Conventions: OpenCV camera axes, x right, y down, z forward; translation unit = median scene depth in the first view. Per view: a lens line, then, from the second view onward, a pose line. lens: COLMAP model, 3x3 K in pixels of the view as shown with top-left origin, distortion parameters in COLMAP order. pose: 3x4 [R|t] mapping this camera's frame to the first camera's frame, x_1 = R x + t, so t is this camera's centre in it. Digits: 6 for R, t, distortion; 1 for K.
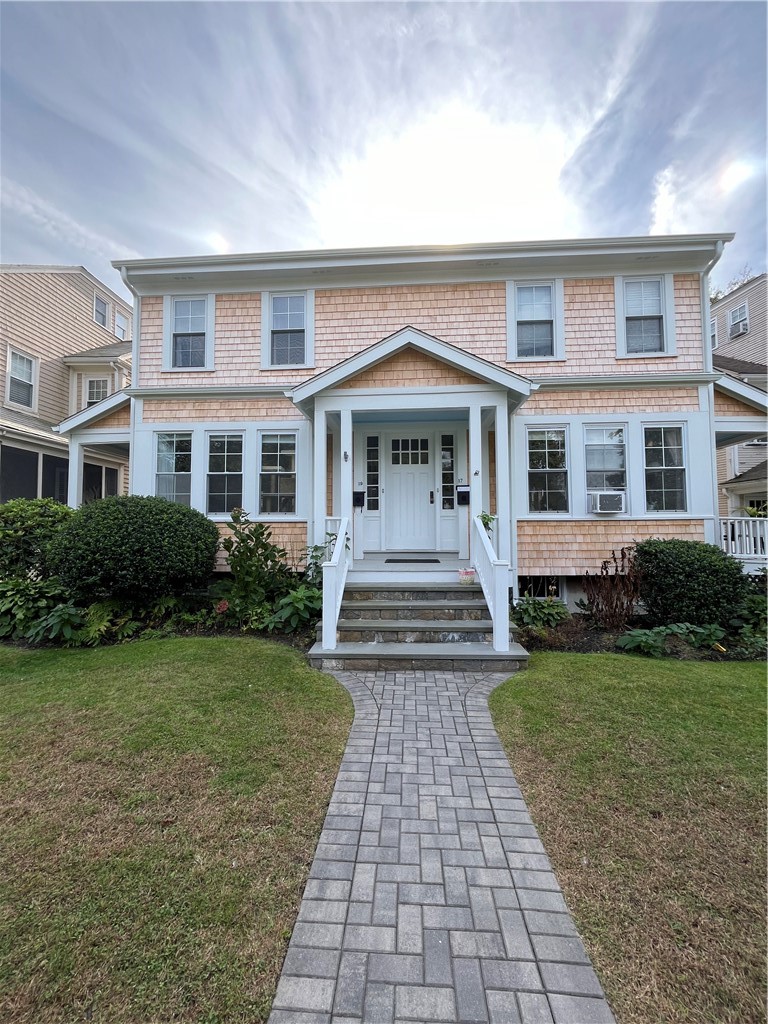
lens RADIAL K [[416.8, 0, 382.8], [0, 416.8, 519.0], [0, 0, 1]] dist [-0.001759, 0.001323]
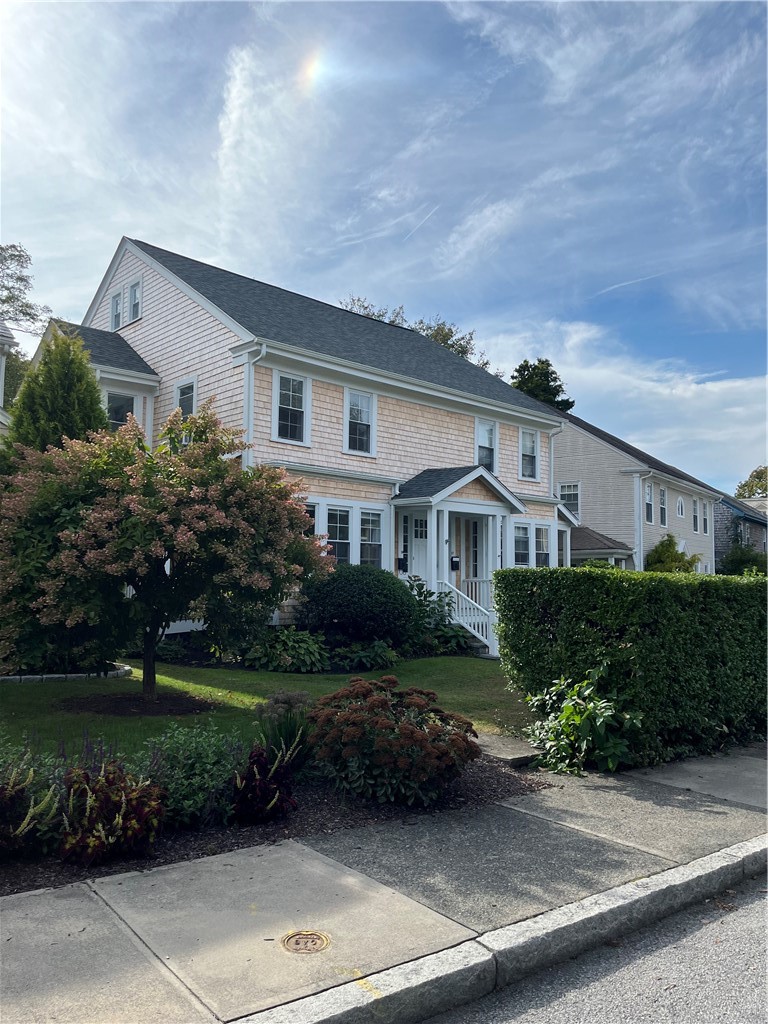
lens RADIAL K [[774.7, 0, 380.3], [0, 774.7, 504.5], [0, 0, 1]] dist [0.051194, -0.063338]
pose [[0.678477, 0.081473, 0.730089, -1.926129], [-0.034140, 0.996254, -0.079448, -0.041110], [-0.733827, 0.028978, 0.678718, -0.606920]]
